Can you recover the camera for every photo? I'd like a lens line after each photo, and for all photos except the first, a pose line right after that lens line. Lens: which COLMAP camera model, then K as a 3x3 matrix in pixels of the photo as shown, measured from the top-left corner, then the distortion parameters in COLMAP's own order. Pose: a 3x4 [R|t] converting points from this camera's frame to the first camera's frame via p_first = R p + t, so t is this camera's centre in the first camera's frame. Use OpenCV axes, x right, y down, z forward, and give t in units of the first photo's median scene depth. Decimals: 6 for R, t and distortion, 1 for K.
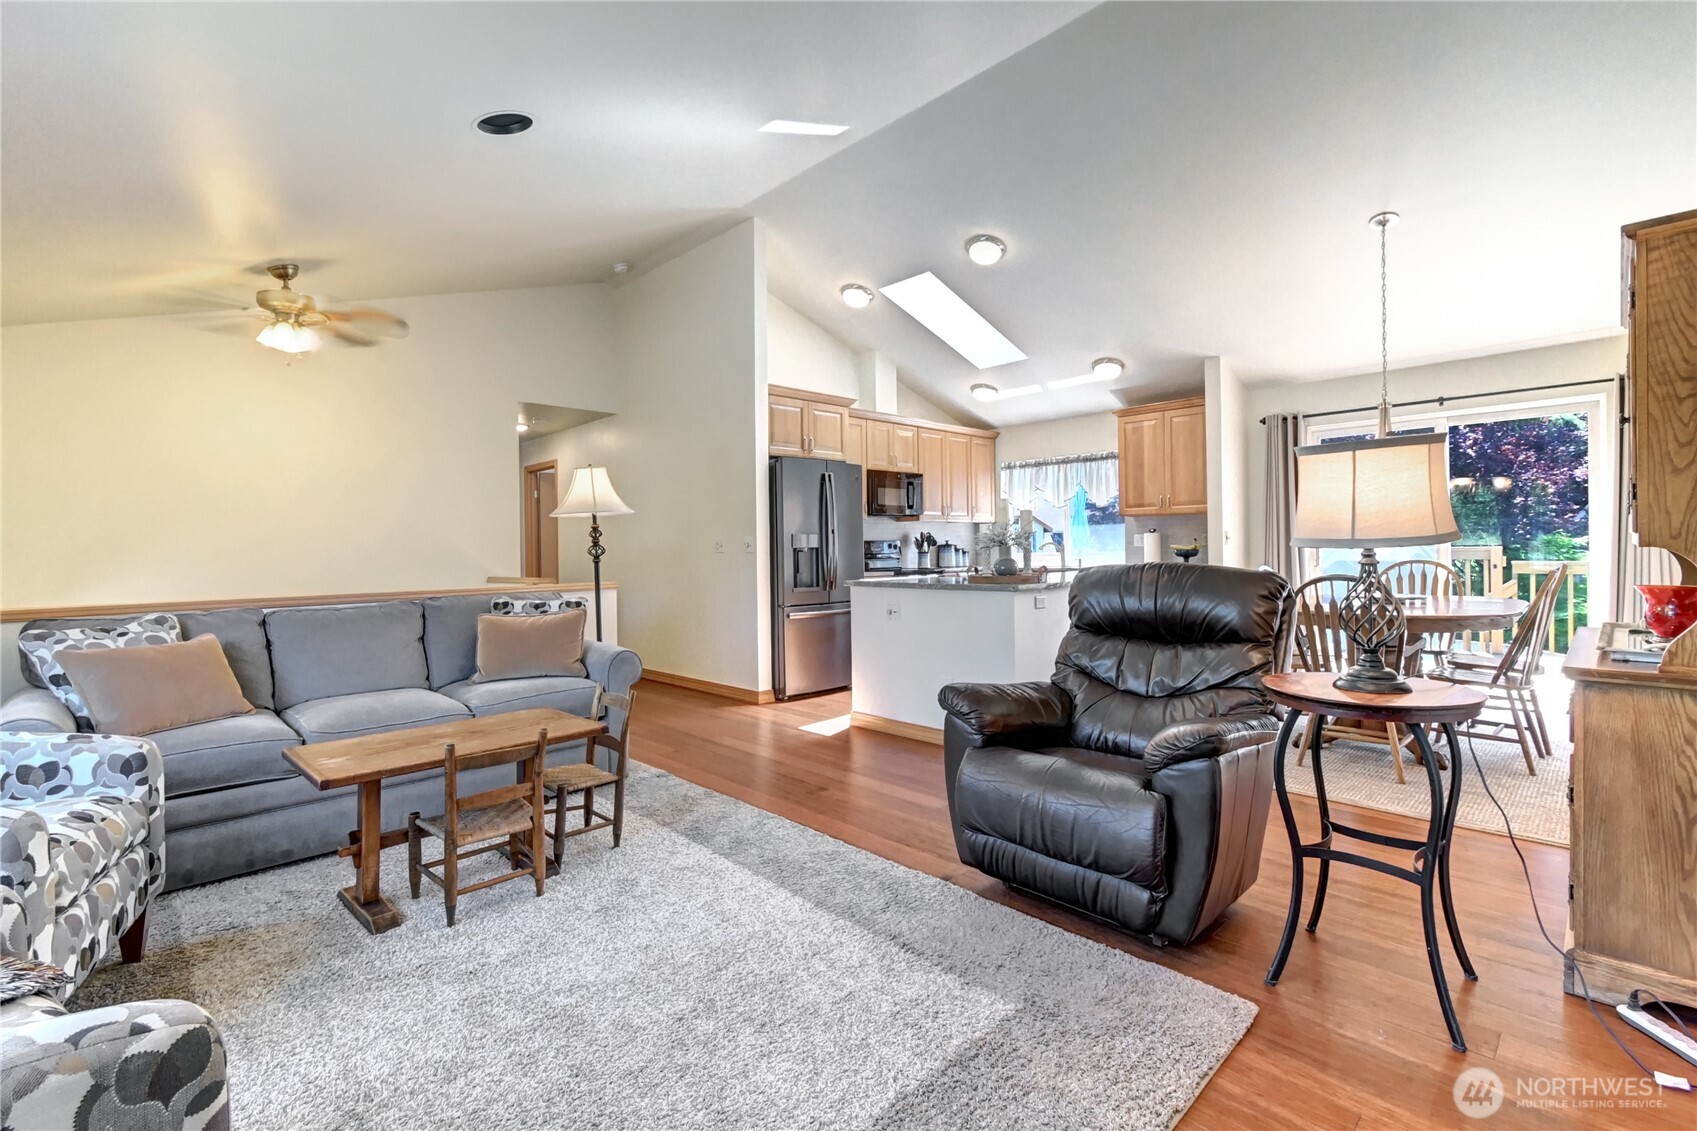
lens RADIAL K [[693.3, 0, 880.2], [0, 693.3, 557.3], [0, 0, 1]] dist [0.011601, 0.000095]
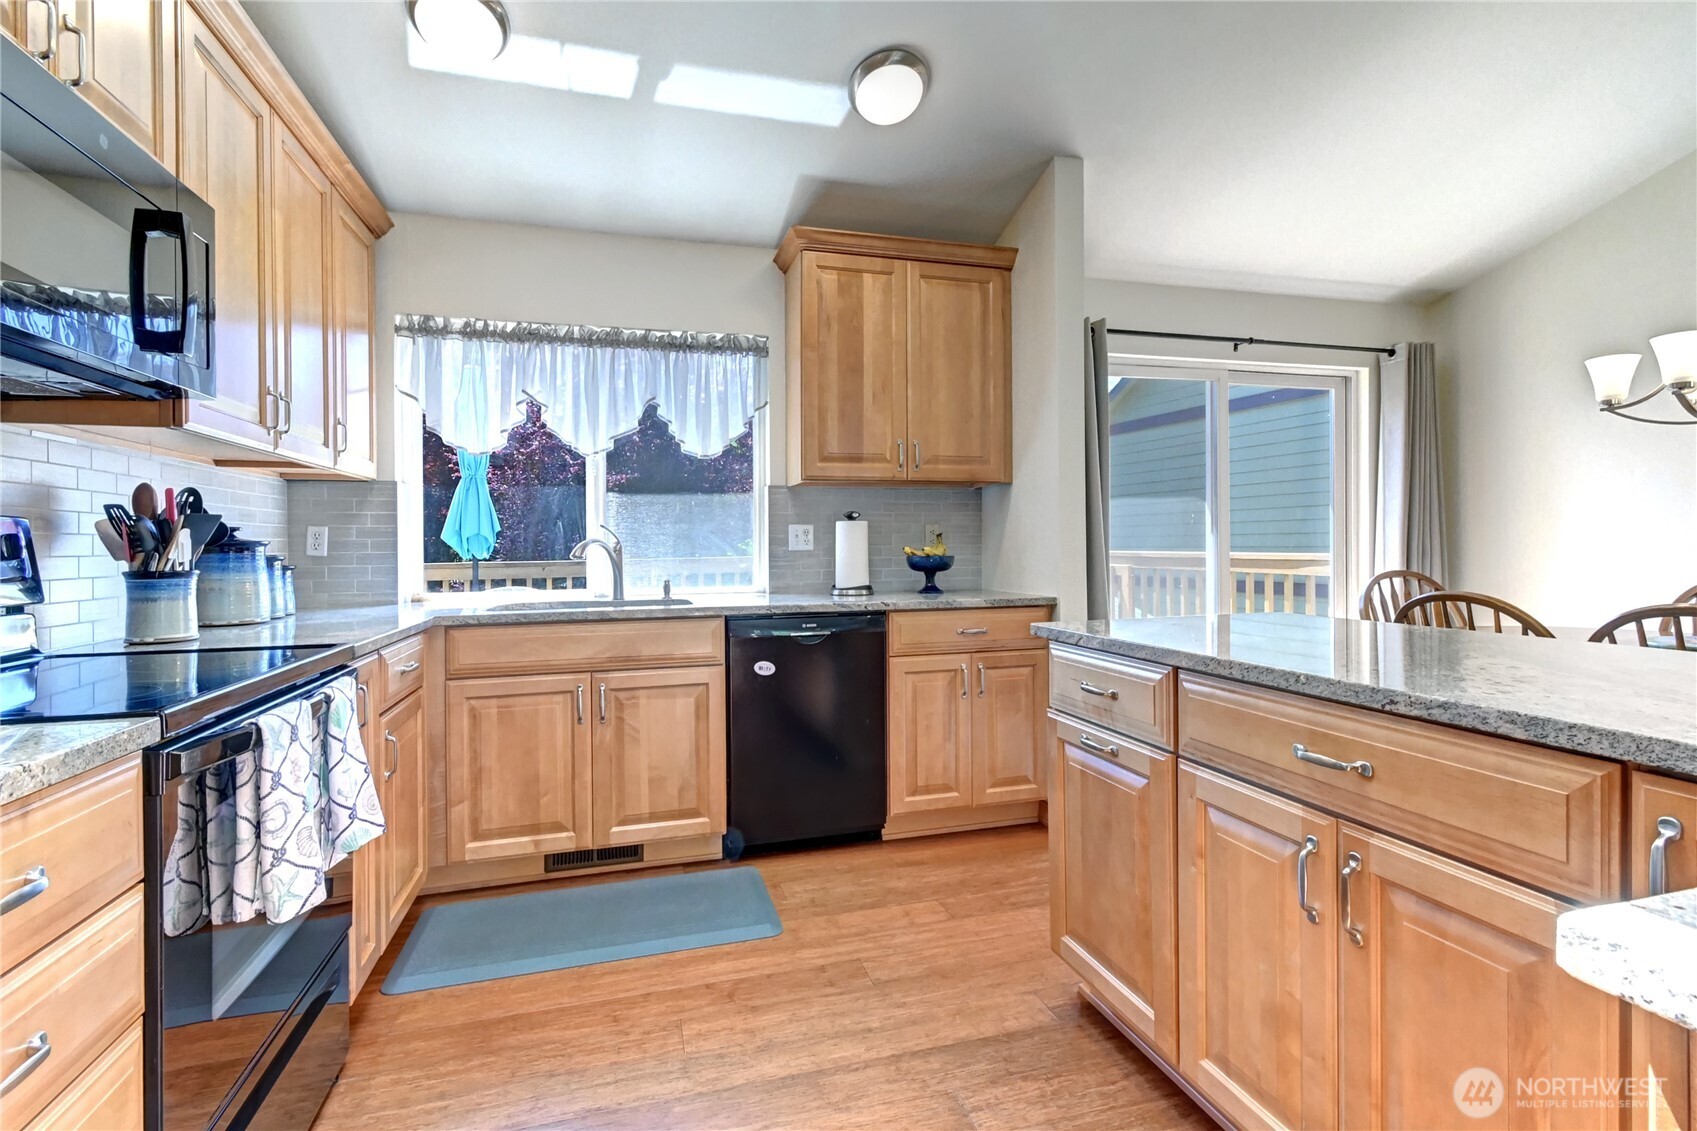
lens RADIAL K [[749.7, 0, 843.7], [0, 749.7, 558.6], [0, 0, 1]] dist [0.005941, -0.002965]
pose [[0.523386, -0.004535, 0.852084, -0.037283], [0.013799, 0.999900, -0.003154, -0.009295], [-0.851984, 0.013409, 0.523396, 0.743896]]
